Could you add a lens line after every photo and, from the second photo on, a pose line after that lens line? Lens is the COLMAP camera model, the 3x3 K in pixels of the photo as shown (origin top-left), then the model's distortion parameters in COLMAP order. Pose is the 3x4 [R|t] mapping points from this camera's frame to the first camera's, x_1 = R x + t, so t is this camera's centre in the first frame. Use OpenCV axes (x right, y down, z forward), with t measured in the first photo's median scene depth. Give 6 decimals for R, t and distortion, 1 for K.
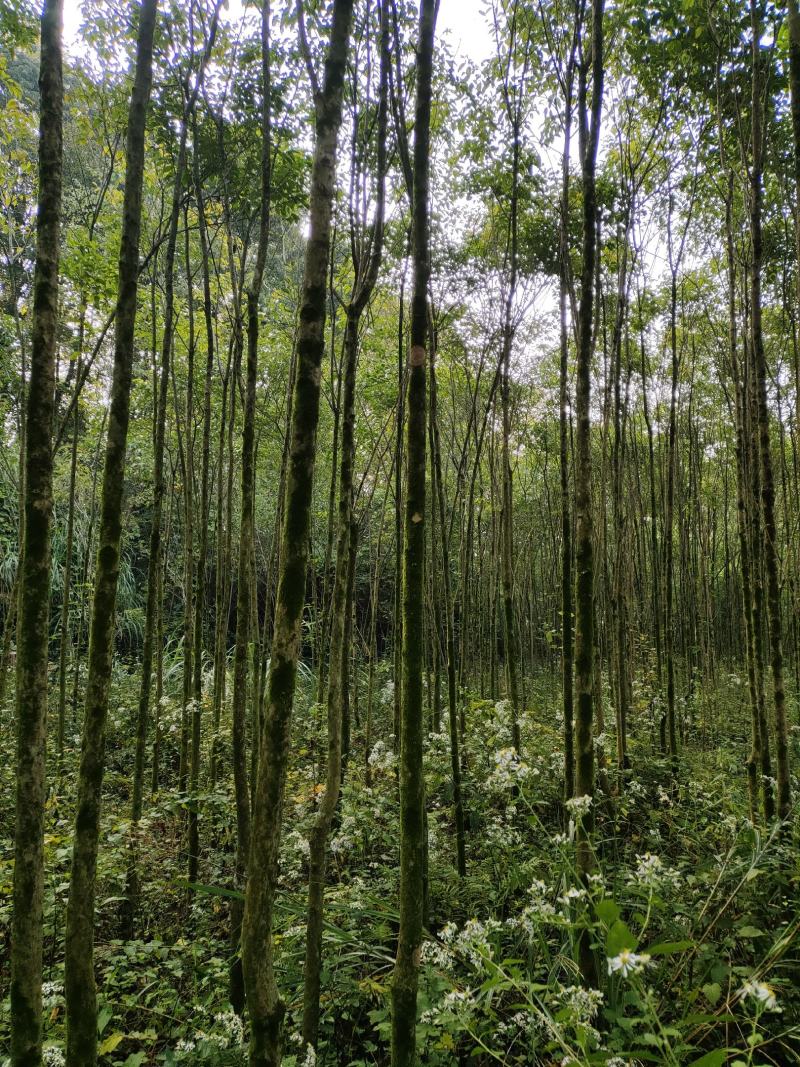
lens RADIAL K [[773.5, 0, 400.0], [0, 773.5, 533.5], [0, 0, 1]] dist [0.088328, -0.114069]
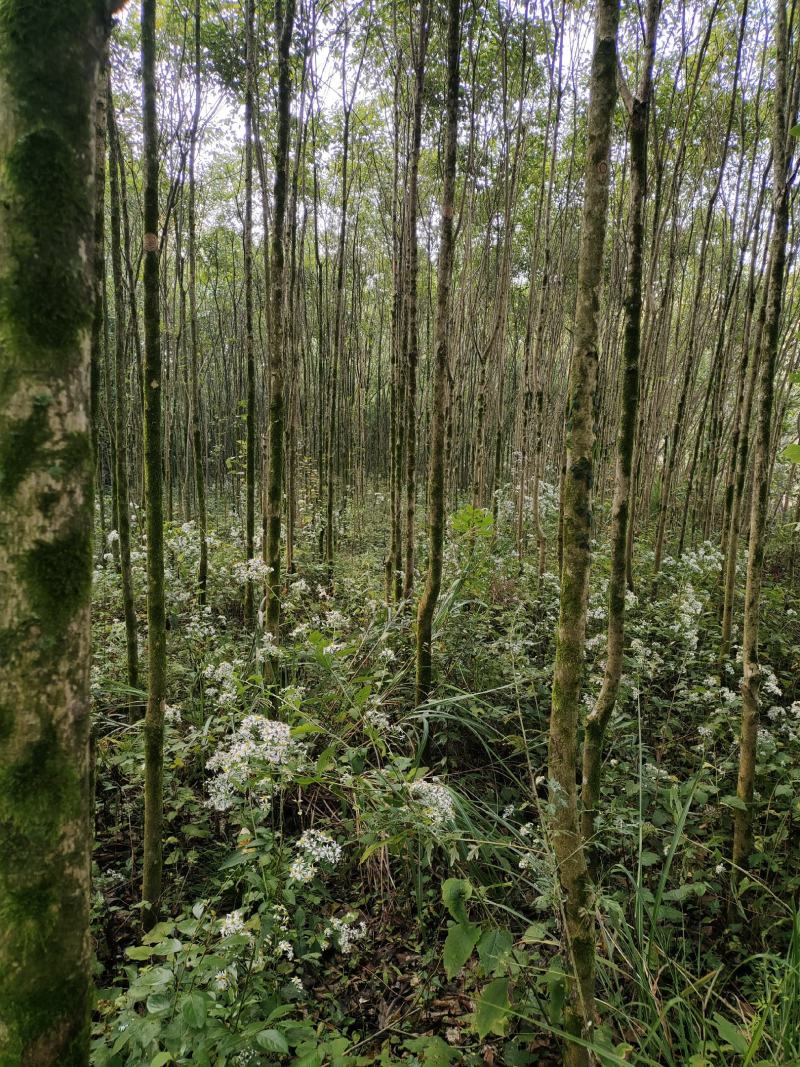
lens RADIAL K [[805.2, 0, 400.0], [0, 805.2, 533.5], [0, 0, 1]] dist [-0.000344, -0.000286]
pose [[0.911285, -0.036943, 0.410115, -0.062526], [-0.059202, 0.973866, 0.219273, -0.036720], [-0.407498, -0.224100, 0.885282, -0.137888]]
